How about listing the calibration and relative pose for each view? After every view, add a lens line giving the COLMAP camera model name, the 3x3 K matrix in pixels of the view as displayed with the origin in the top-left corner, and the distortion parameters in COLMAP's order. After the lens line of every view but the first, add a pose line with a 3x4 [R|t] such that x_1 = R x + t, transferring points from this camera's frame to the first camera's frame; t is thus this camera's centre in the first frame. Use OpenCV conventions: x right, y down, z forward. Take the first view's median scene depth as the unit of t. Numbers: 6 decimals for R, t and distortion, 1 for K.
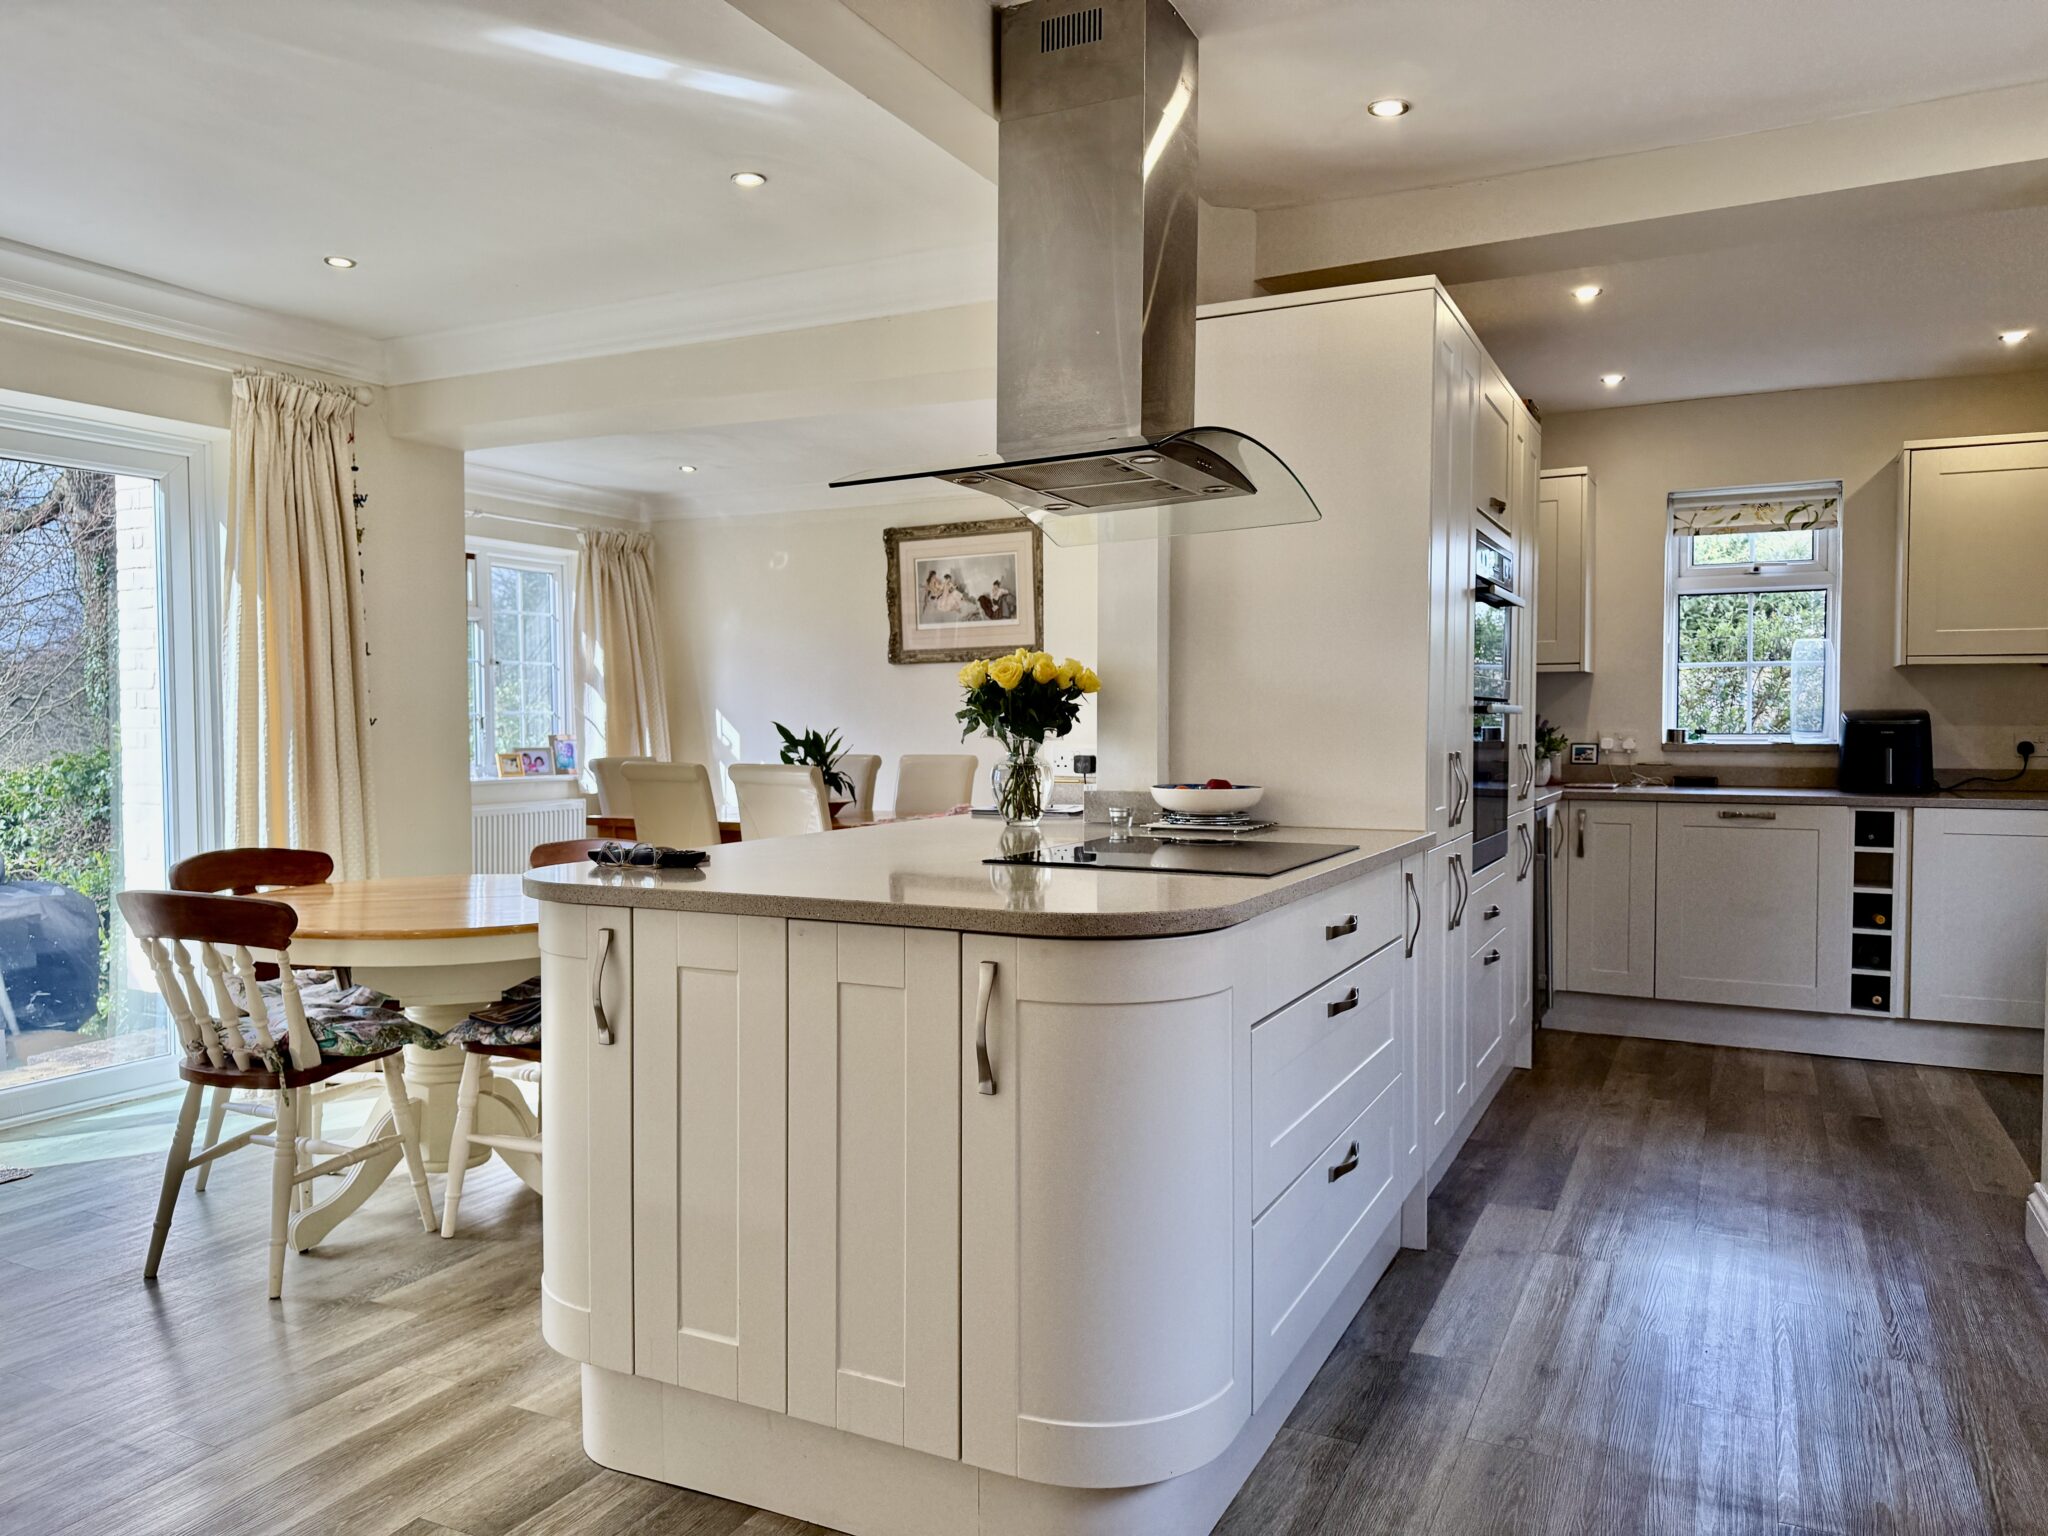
lens RADIAL K [[1437.5, 0, 1011.0], [0, 1437.5, 769.2], [0, 0, 1]] dist [0.017713, -0.033266]
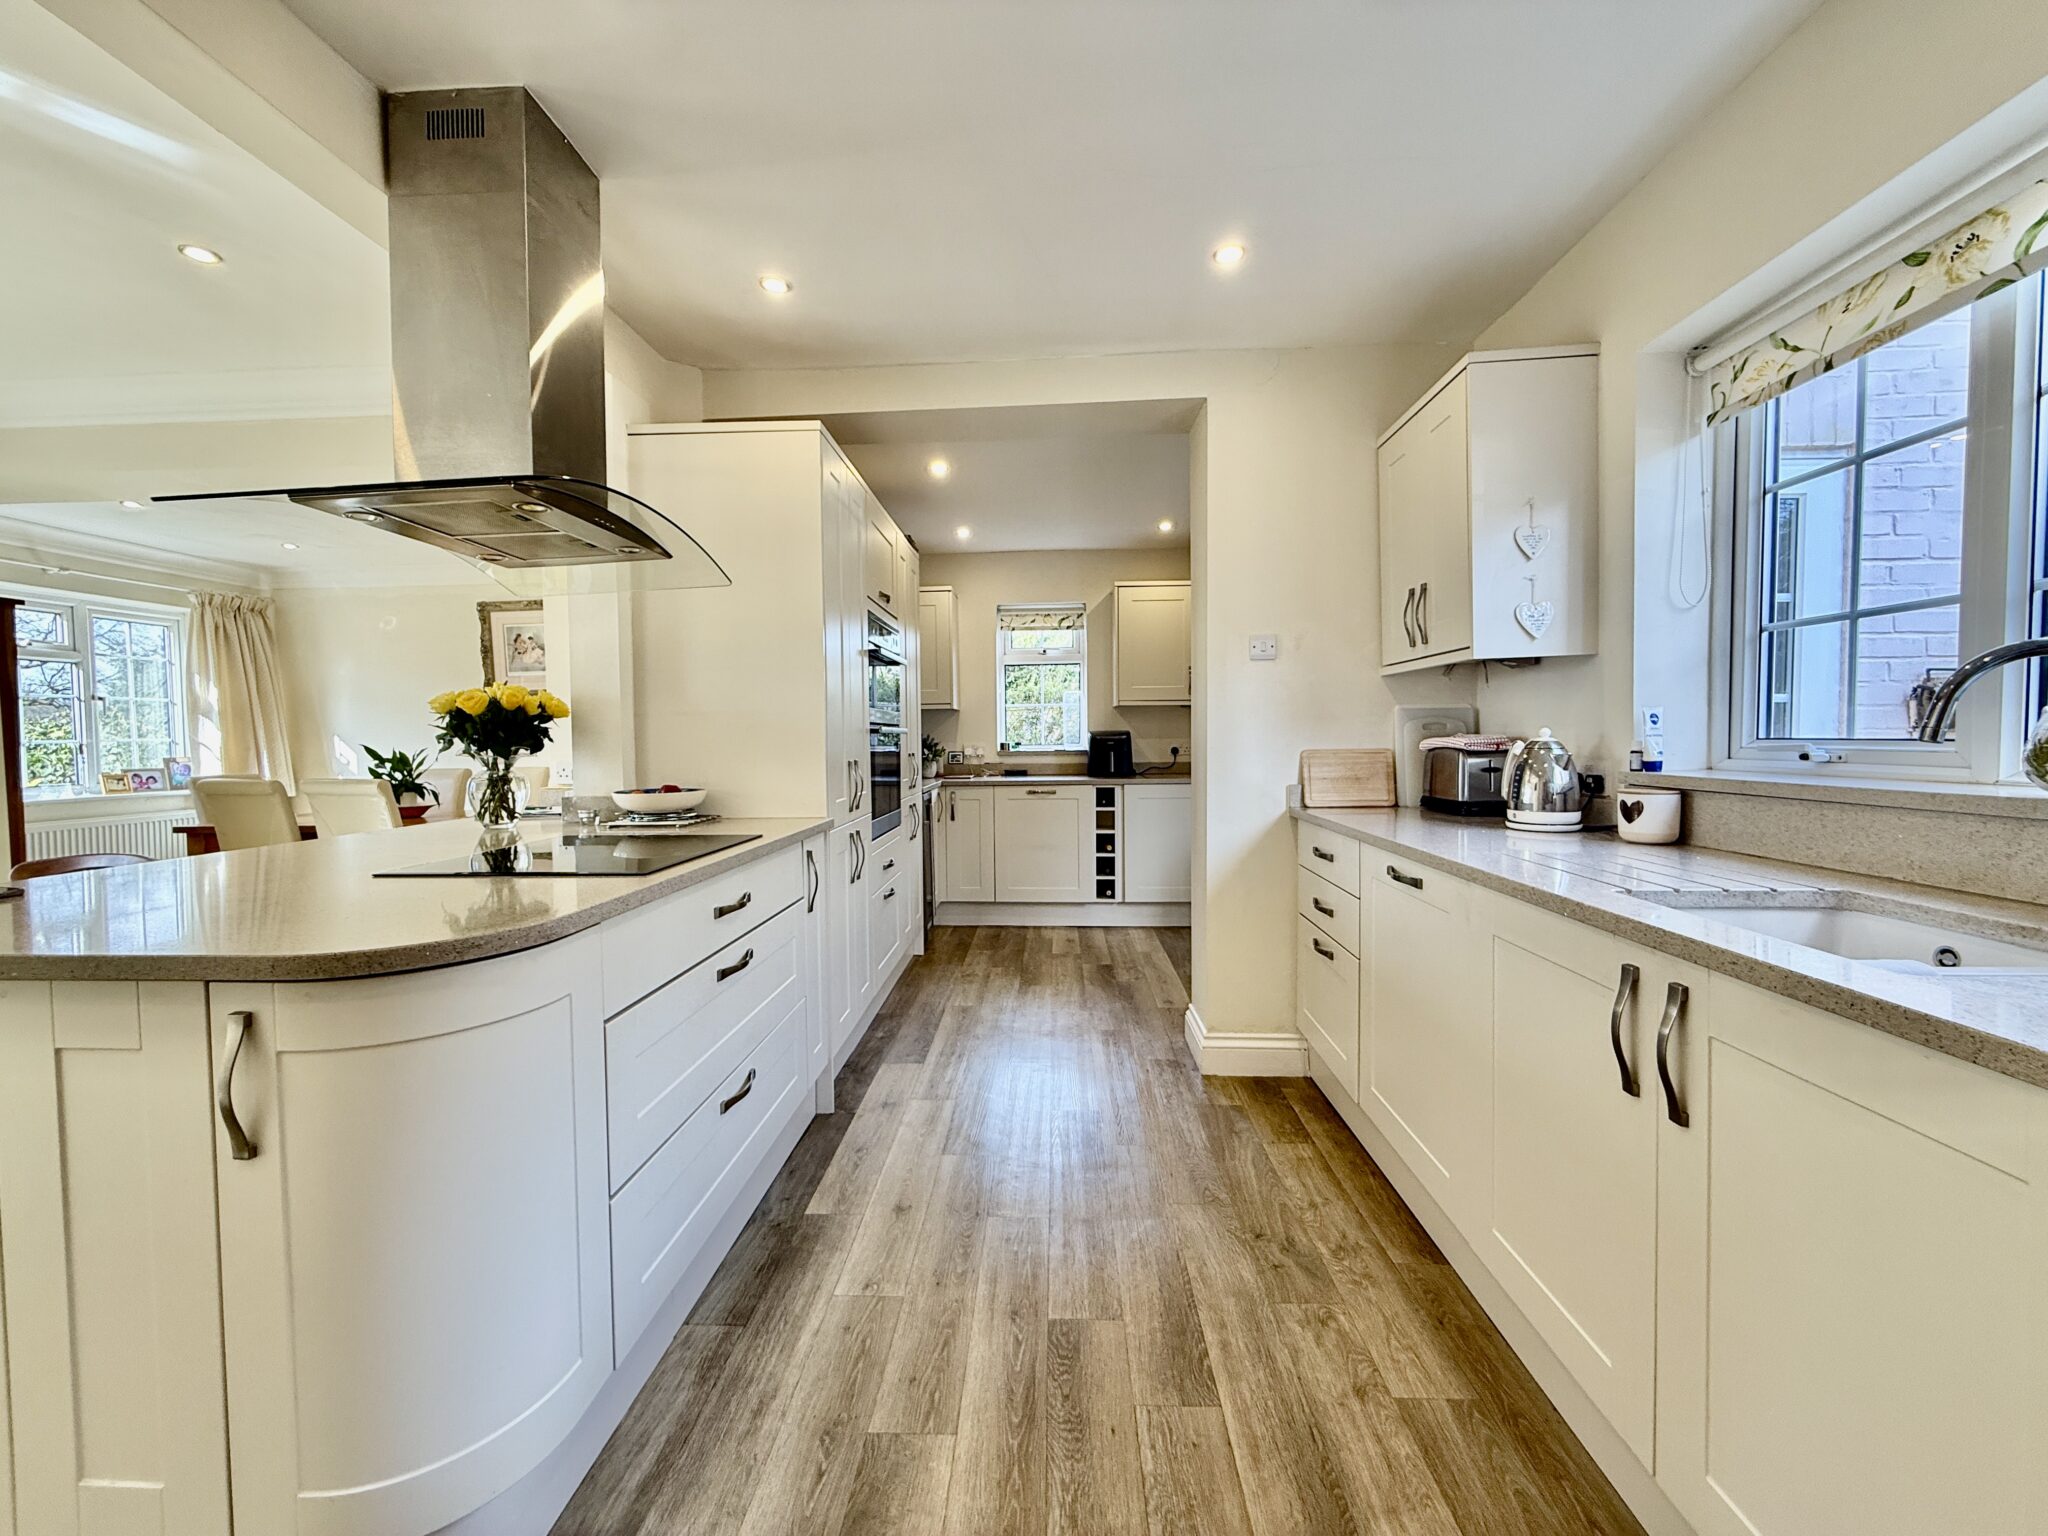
lens RADIAL K [[816.3, 0, 1017.2], [0, 816.3, 773.2], [0, 0, 1]] dist [-0.039077, -0.000756]
pose [[0.909313, -0.025331, 0.415341, 0.112217], [0.022187, 0.999677, 0.012395, -0.005223], [-0.415521, -0.002055, 0.909581, 0.175047]]
